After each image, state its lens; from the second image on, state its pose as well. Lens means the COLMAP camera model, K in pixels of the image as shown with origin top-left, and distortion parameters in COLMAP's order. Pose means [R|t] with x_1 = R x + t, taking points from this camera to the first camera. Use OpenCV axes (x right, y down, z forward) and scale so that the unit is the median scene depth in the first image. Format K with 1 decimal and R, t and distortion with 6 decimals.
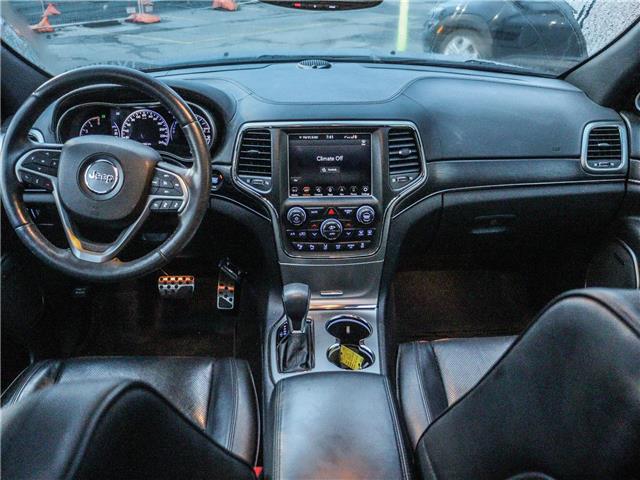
lens RADIAL K [[594.9, 0, 320.5], [0, 594.9, 238.7], [0, 0, 1]] dist [-0.125283, 0.000000]
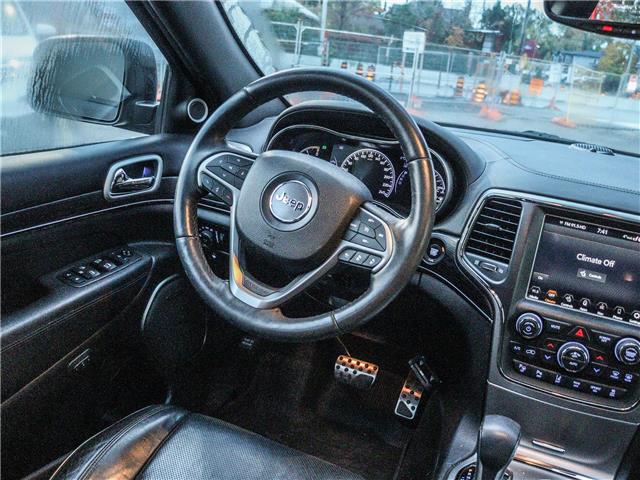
lens RADIAL K [[594.9, 0, 323.2], [0, 594.9, 248.5], [0, 0, 1]] dist [-0.125283, 0.000000]
pose [[0.899859, 0.237150, -0.366080, -0.027750], [-0.291431, 0.951342, -0.100077, 0.016378], [0.324534, 0.196742, 0.925187, 0.248278]]
